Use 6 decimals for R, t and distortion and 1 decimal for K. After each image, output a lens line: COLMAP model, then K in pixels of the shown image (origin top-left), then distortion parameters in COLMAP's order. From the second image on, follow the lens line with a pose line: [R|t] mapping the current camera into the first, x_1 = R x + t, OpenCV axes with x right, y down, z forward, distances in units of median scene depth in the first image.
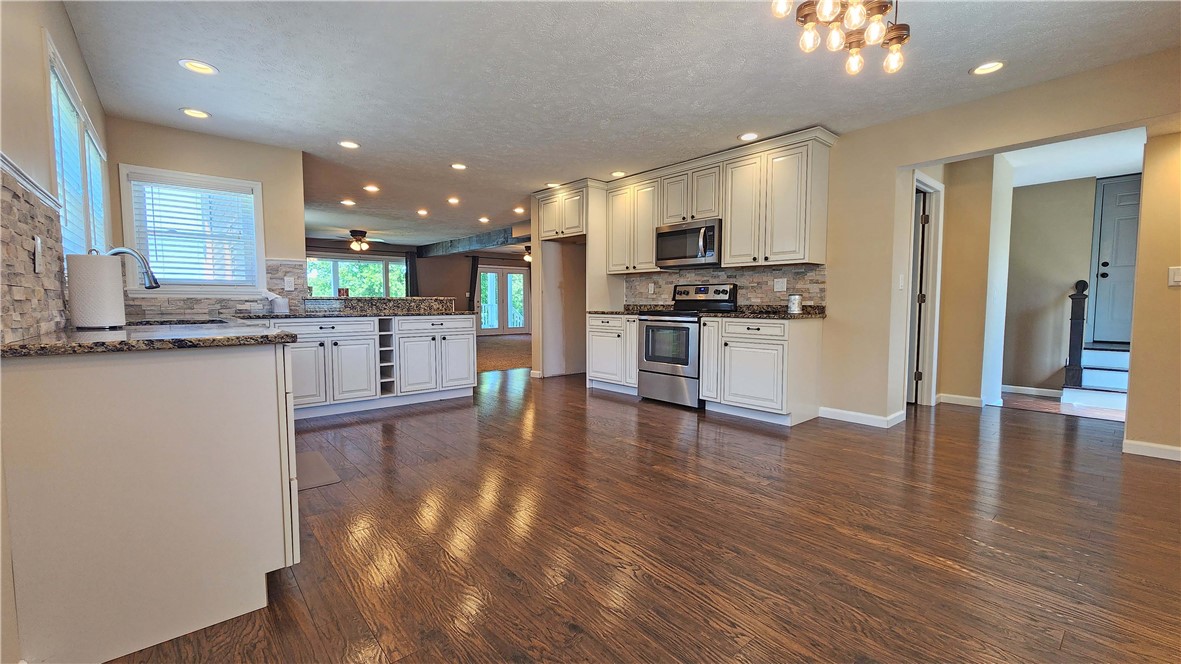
lens RADIAL K [[487.4, 0, 589.2], [0, 487.4, 333.3], [0, 0, 1]] dist [0.002174, -0.000555]
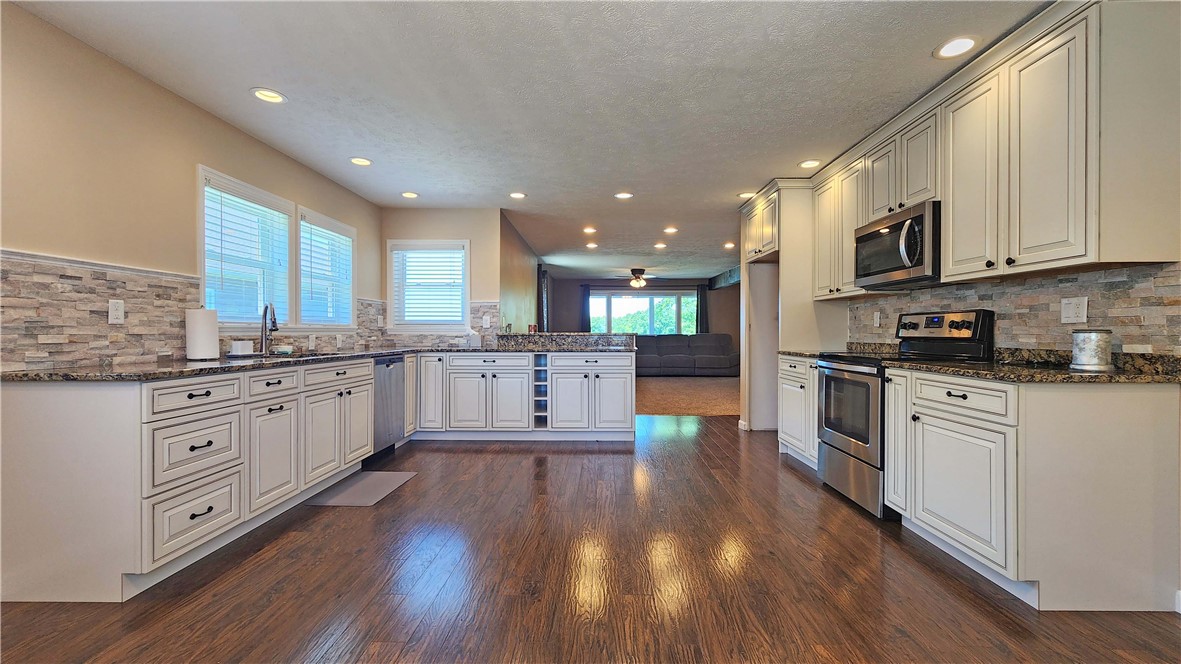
lens RADIAL K [[487.4, 0, 588.9], [0, 487.4, 333.0], [0, 0, 1]] dist [0.002174, -0.000555]
pose [[0.745094, 0.000978, -0.666959, 0.346744], [-0.043266, 0.997963, -0.046872, -0.030642], [0.665555, 0.063781, 0.743619, 0.294849]]
